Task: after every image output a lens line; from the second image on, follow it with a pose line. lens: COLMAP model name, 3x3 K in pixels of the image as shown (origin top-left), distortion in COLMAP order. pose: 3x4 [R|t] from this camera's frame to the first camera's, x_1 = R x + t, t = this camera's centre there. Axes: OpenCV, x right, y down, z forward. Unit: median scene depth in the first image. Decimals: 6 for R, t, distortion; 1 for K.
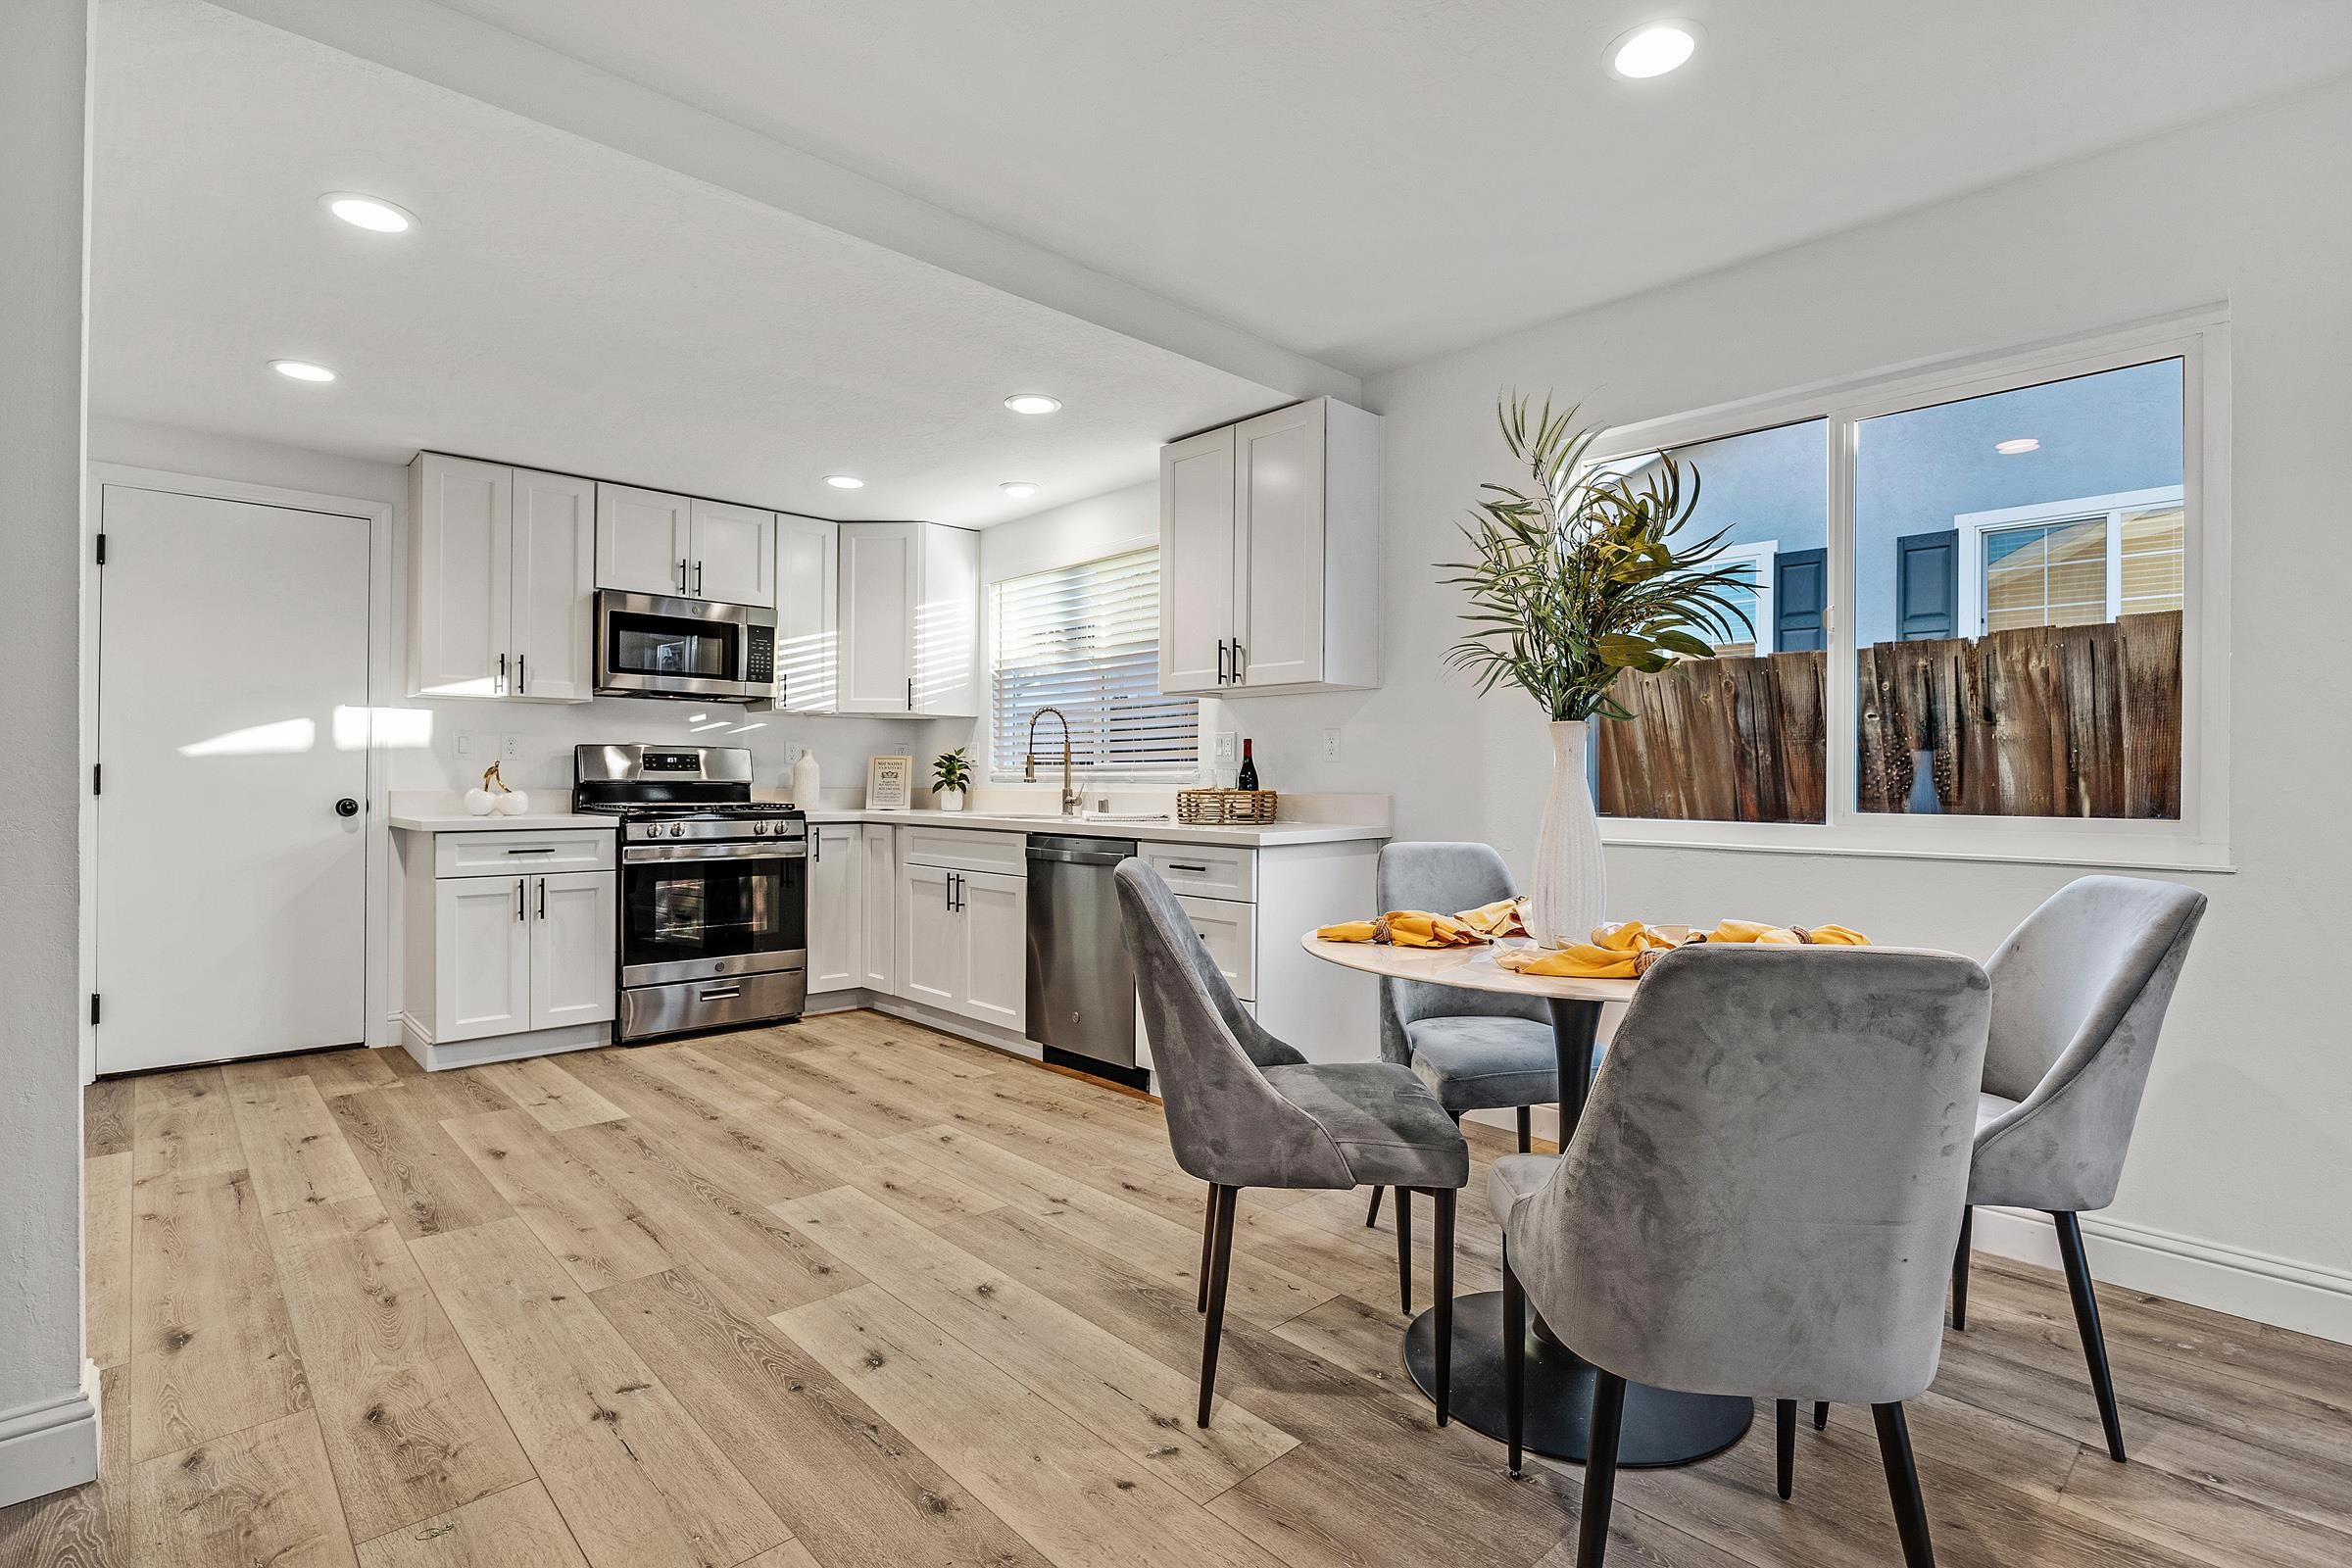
lens RADIAL K [[1110.5, 0, 1172.2], [0, 1110.5, 778.8], [0, 0, 1]] dist [-0.010381, -0.000388]
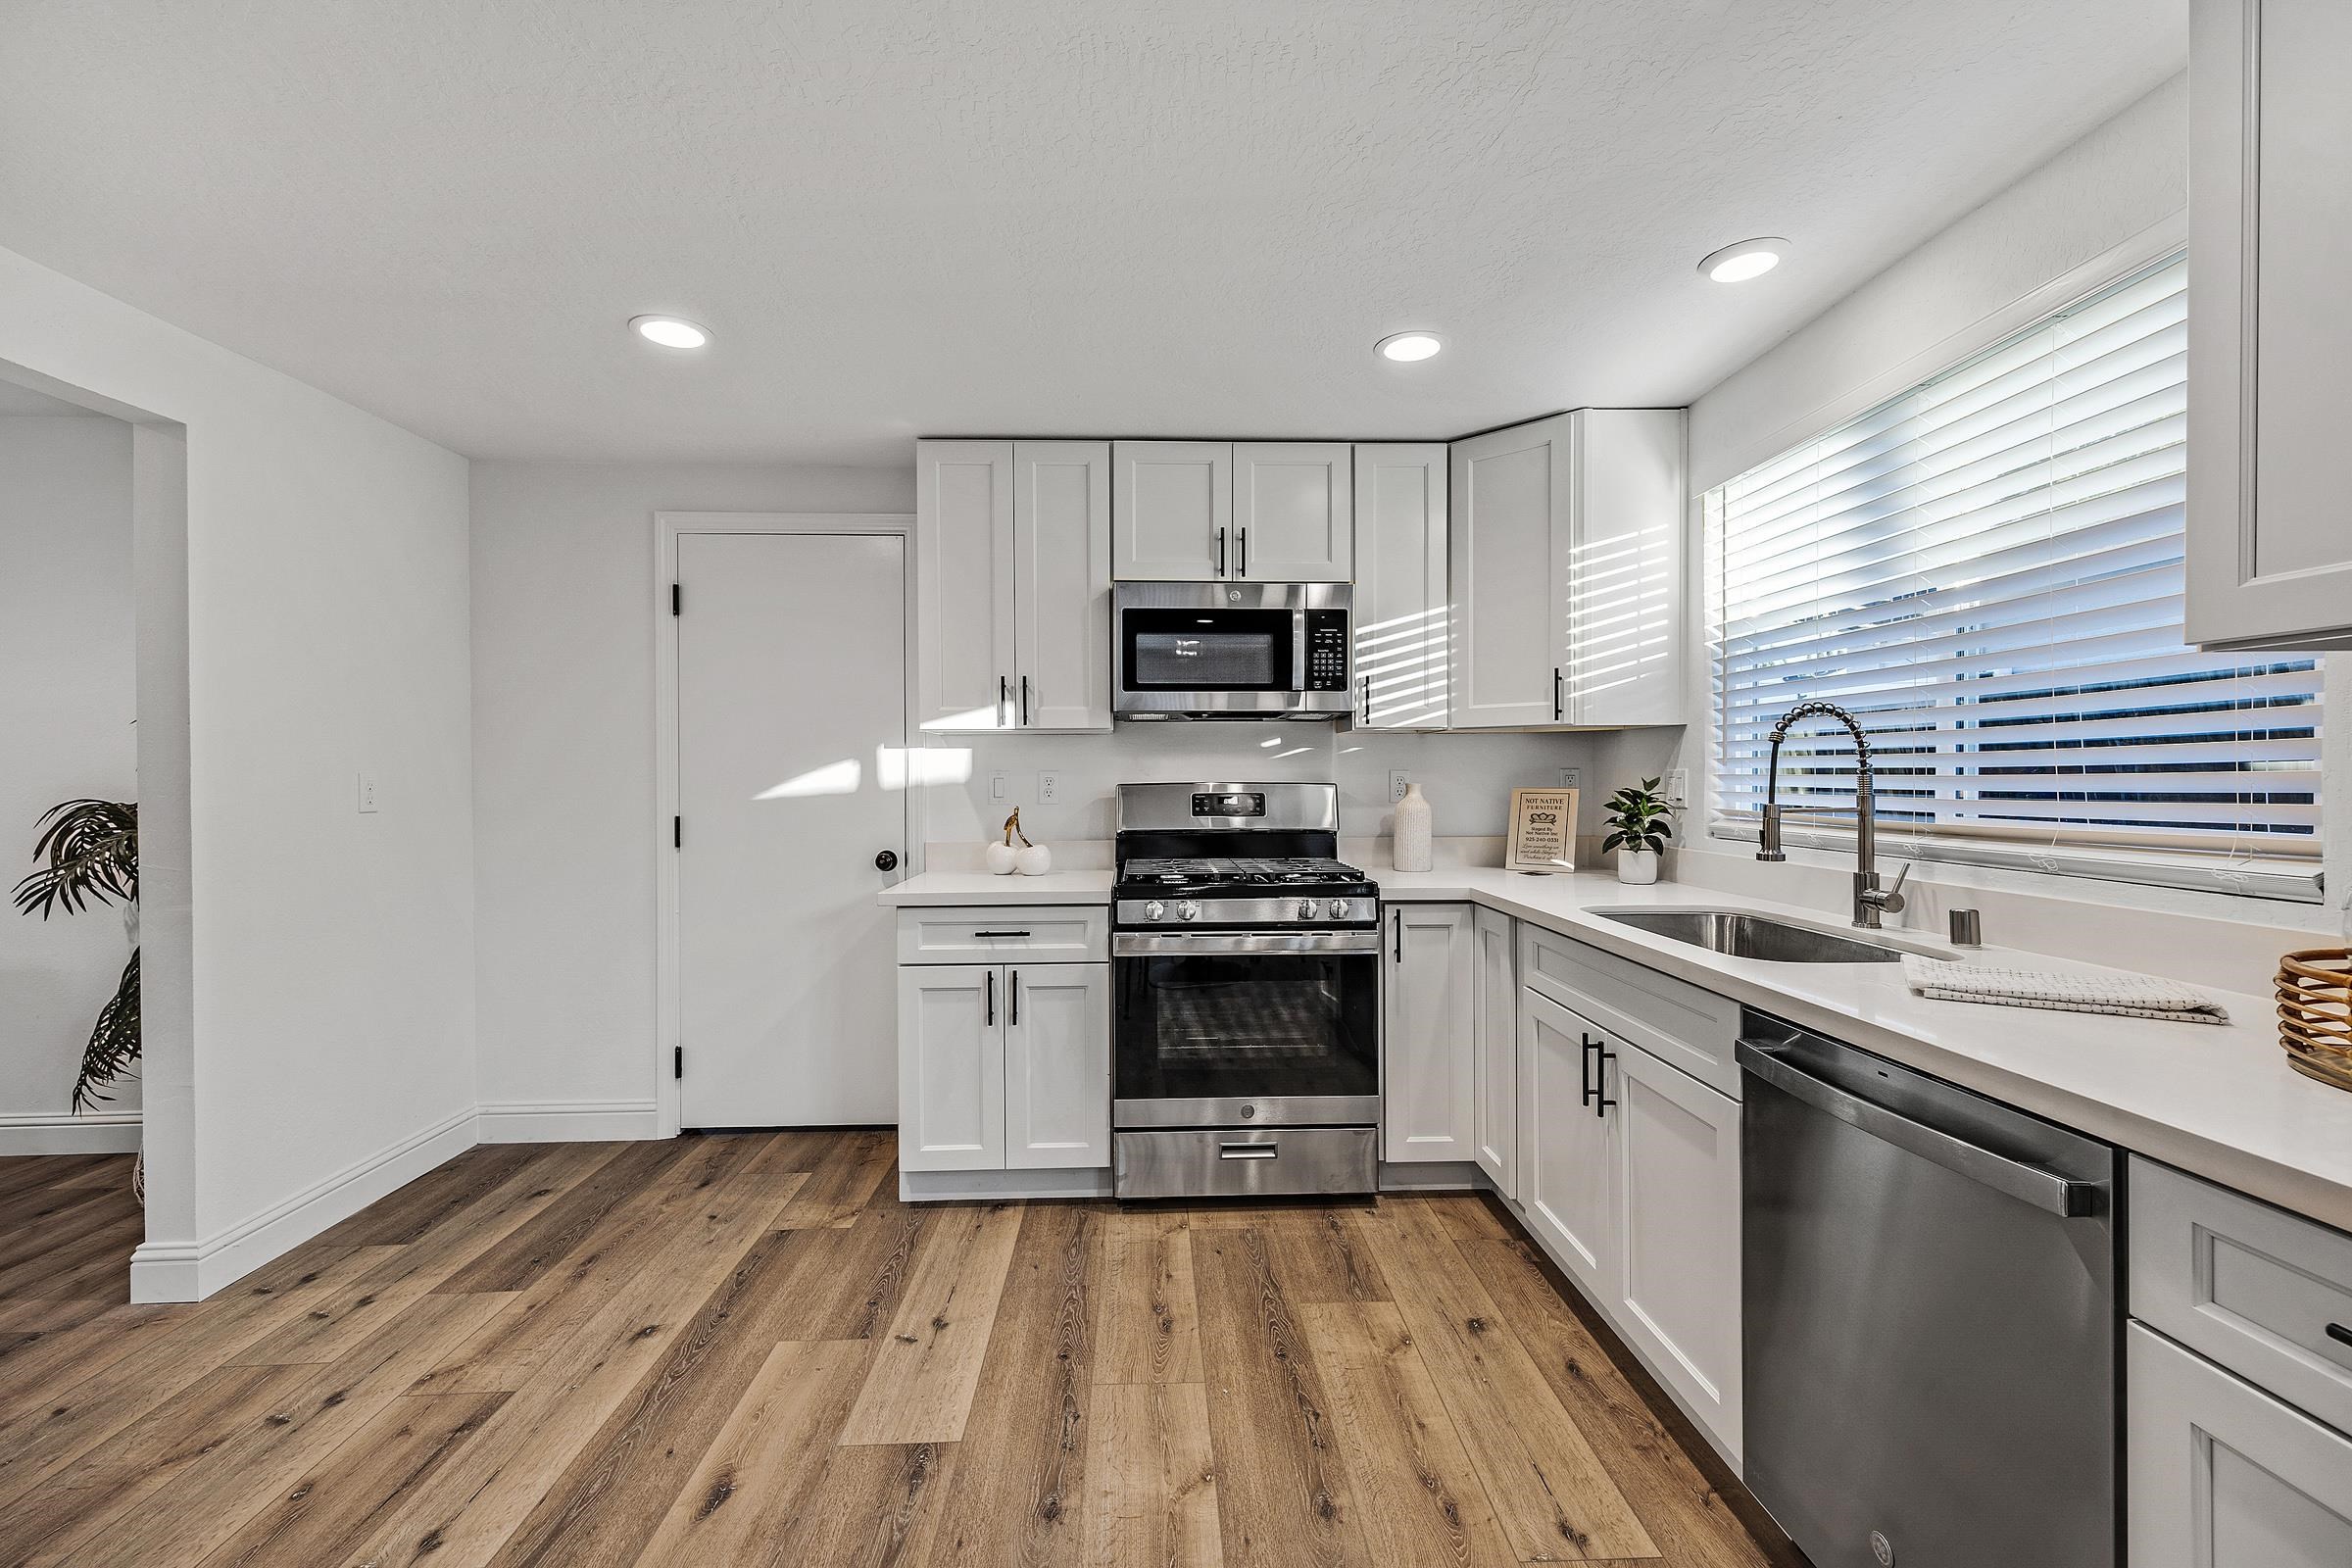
lens RADIAL K [[993.9, 0, 1178.3], [0, 993.9, 782.8], [0, 0, 1]] dist [0.010280, -0.000889]
pose [[0.753620, -0.003338, -0.657302, -0.039322], [0.009770, 0.999934, 0.006123, -0.039731], [0.657238, -0.011036, 0.753602, 0.547616]]
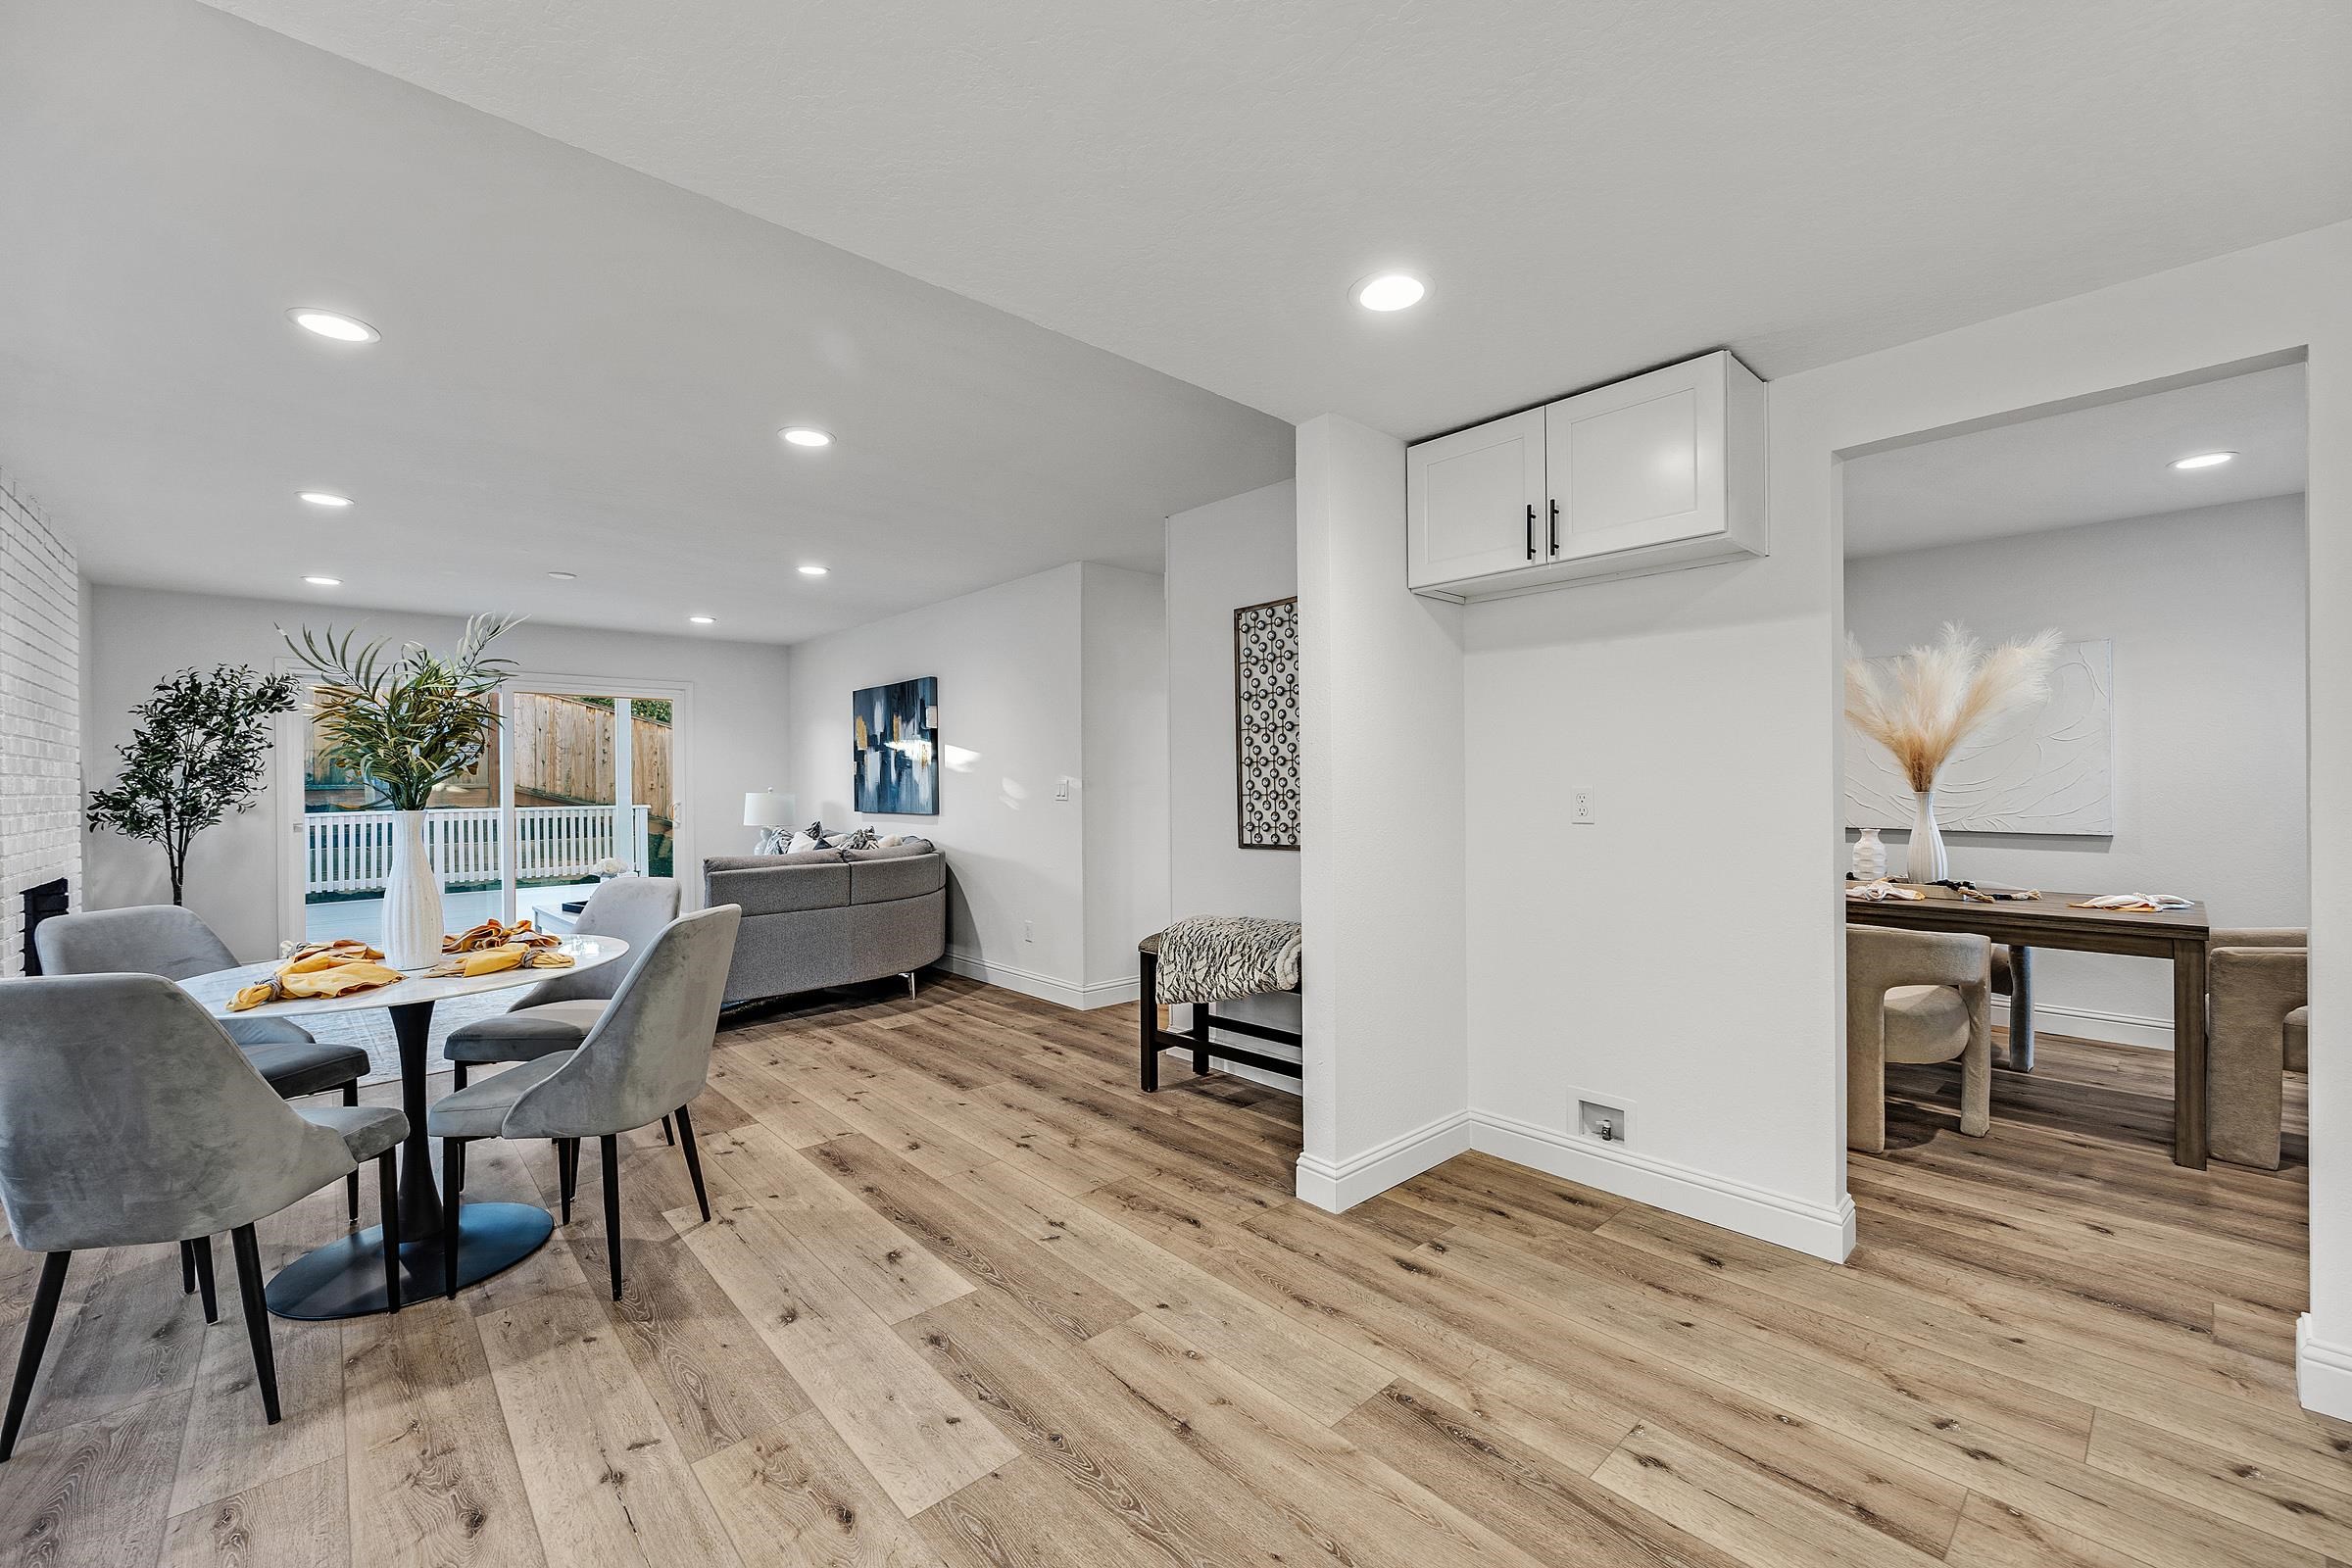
lens RADIAL K [[938.3, 0, 1174.6], [0, 938.3, 778.8], [0, 0, 1]] dist [-0.001914, -0.000105]
pose [[-0.999884, 0.002781, 0.014994, -0.307676], [0.002737, 0.999992, -0.002948, -0.040838], [-0.015002, -0.002907, -0.999883, 1.042548]]
